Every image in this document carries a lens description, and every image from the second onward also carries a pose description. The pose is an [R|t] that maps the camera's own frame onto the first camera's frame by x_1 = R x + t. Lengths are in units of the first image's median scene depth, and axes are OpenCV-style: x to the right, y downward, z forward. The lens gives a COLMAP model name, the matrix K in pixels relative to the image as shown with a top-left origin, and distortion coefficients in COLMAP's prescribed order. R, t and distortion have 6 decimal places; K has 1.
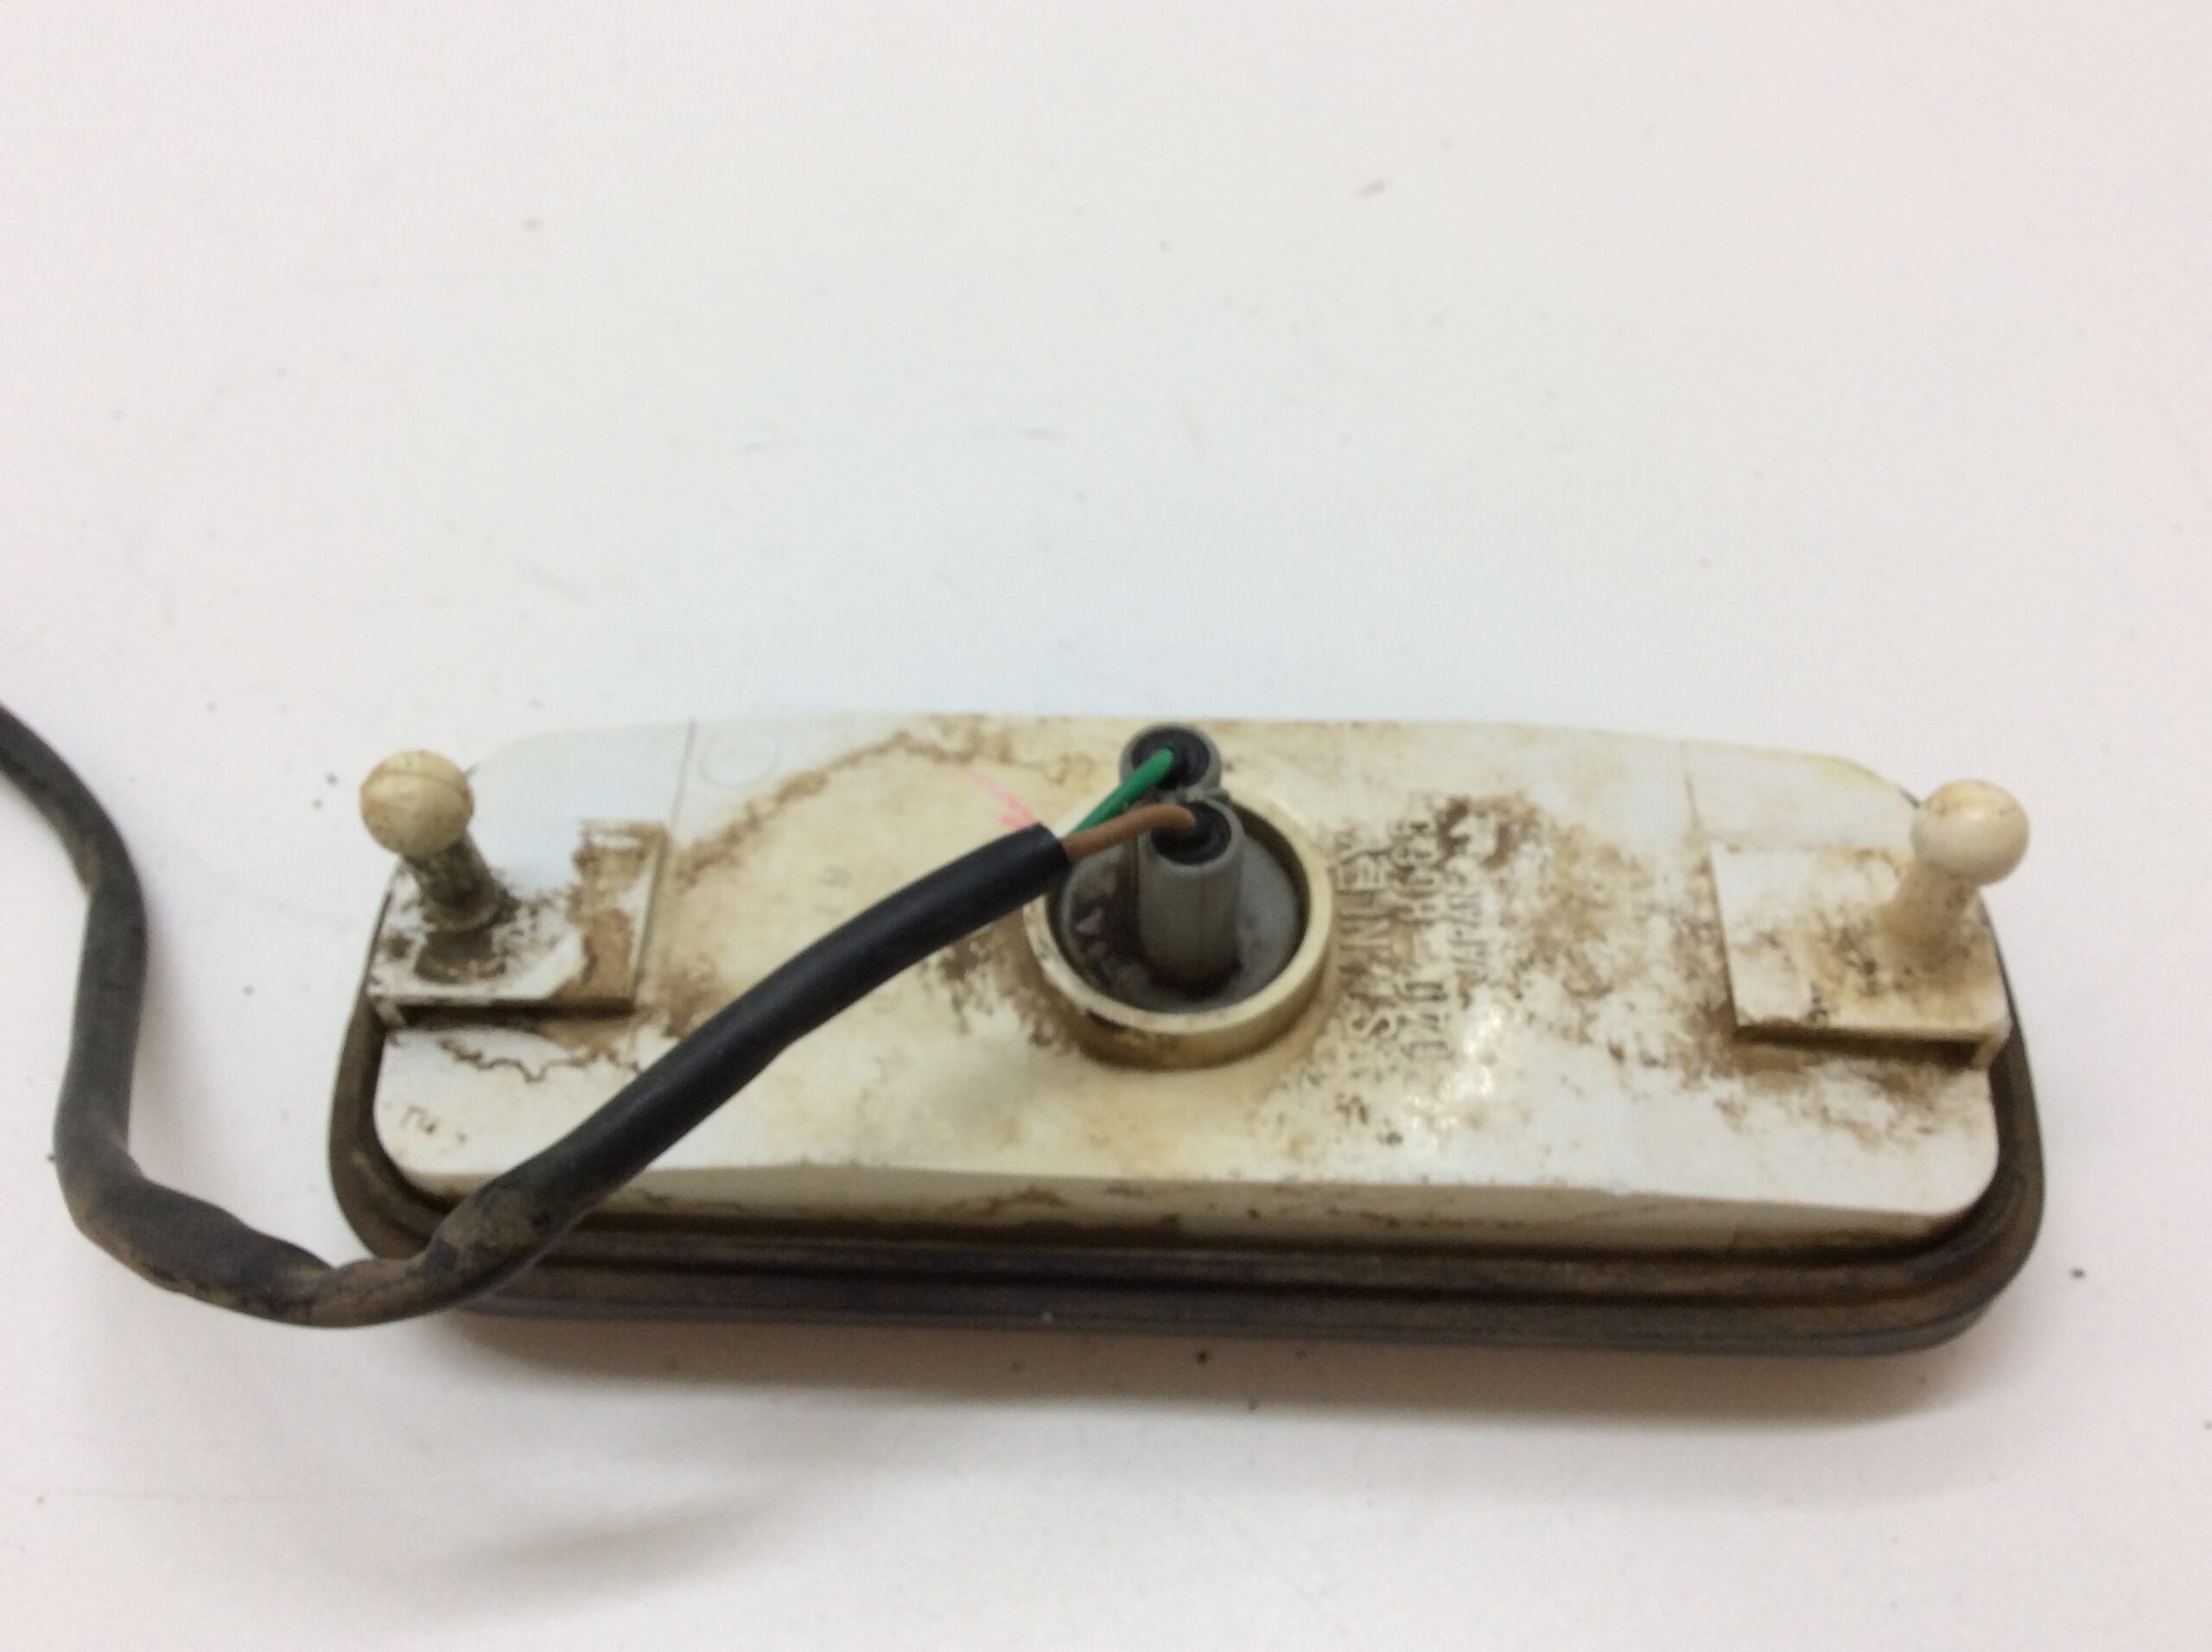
lens RADIAL K [[2115.1, 0, 1119.9], [0, 2115.1, 839.9], [0, 0, 1]] dist [0.067382, -0.146580]
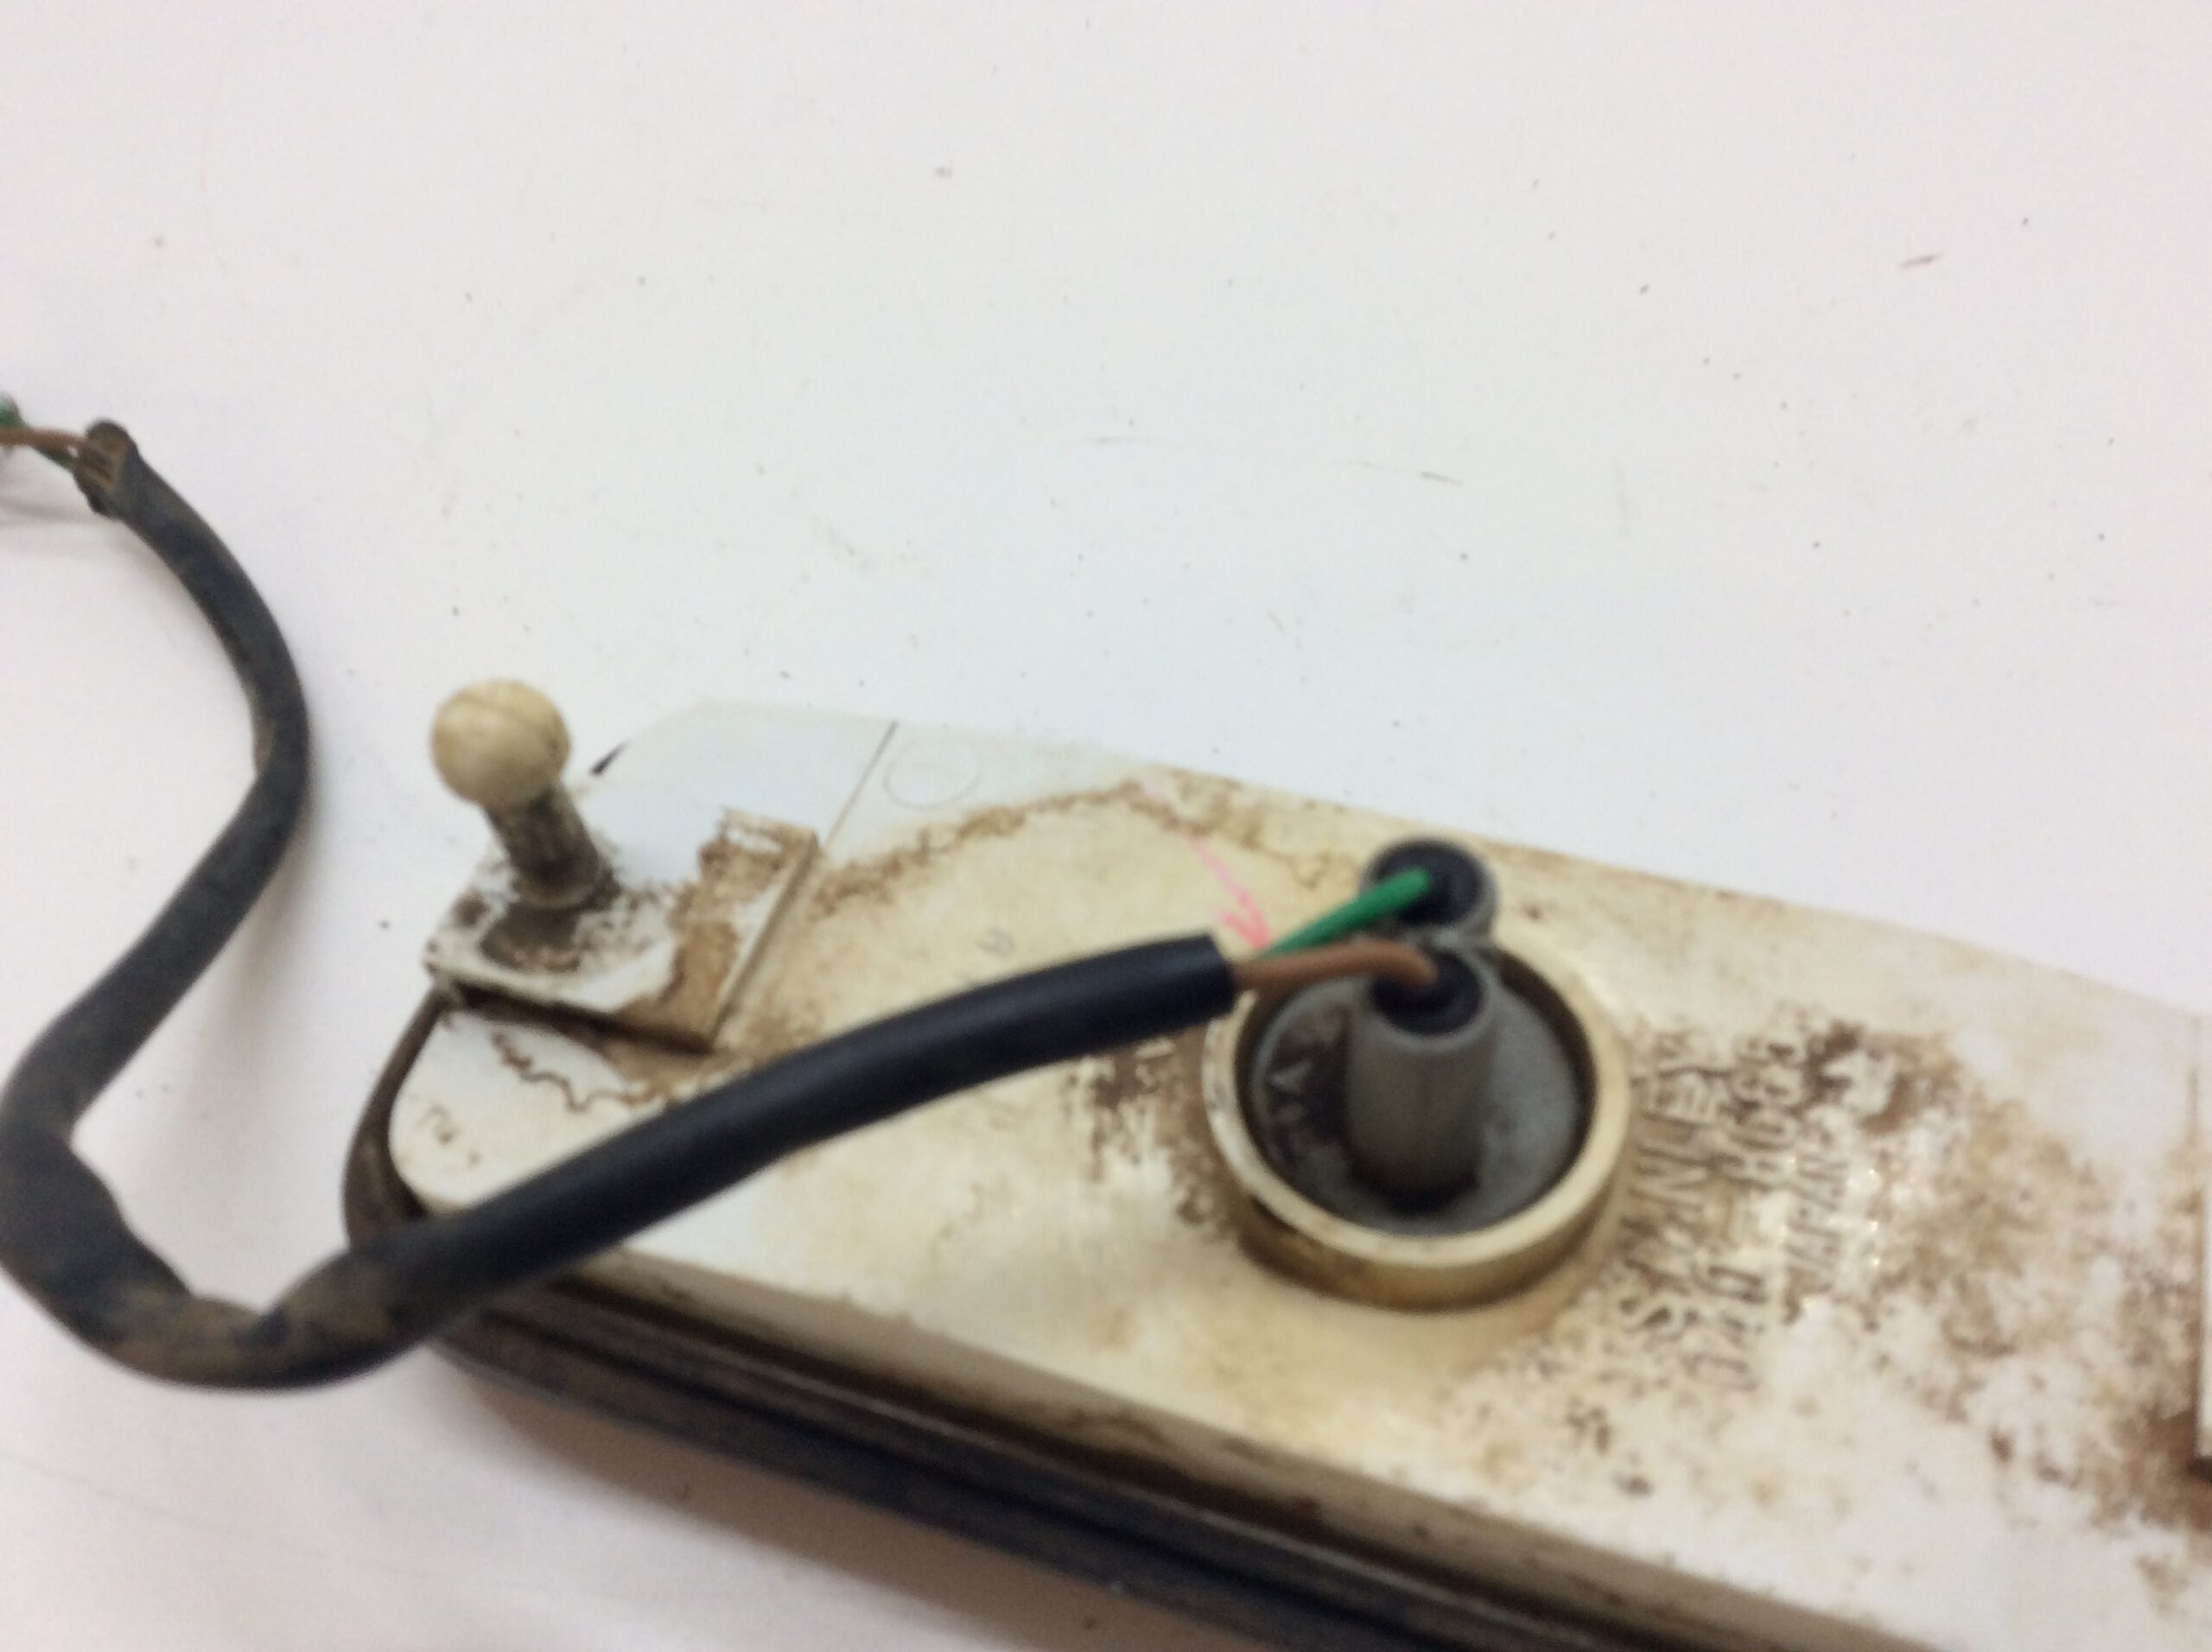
lens RADIAL K [[2115.1, 0, 1043.3], [0, 2115.1, 753.8], [0, 0, 1]] dist [0.067382, -0.146580]
pose [[0.947429, 0.194885, -0.253769, 0.071903], [-0.212800, 0.976064, -0.044892, -0.020281], [0.238946, 0.096534, 0.966223, 0.241740]]
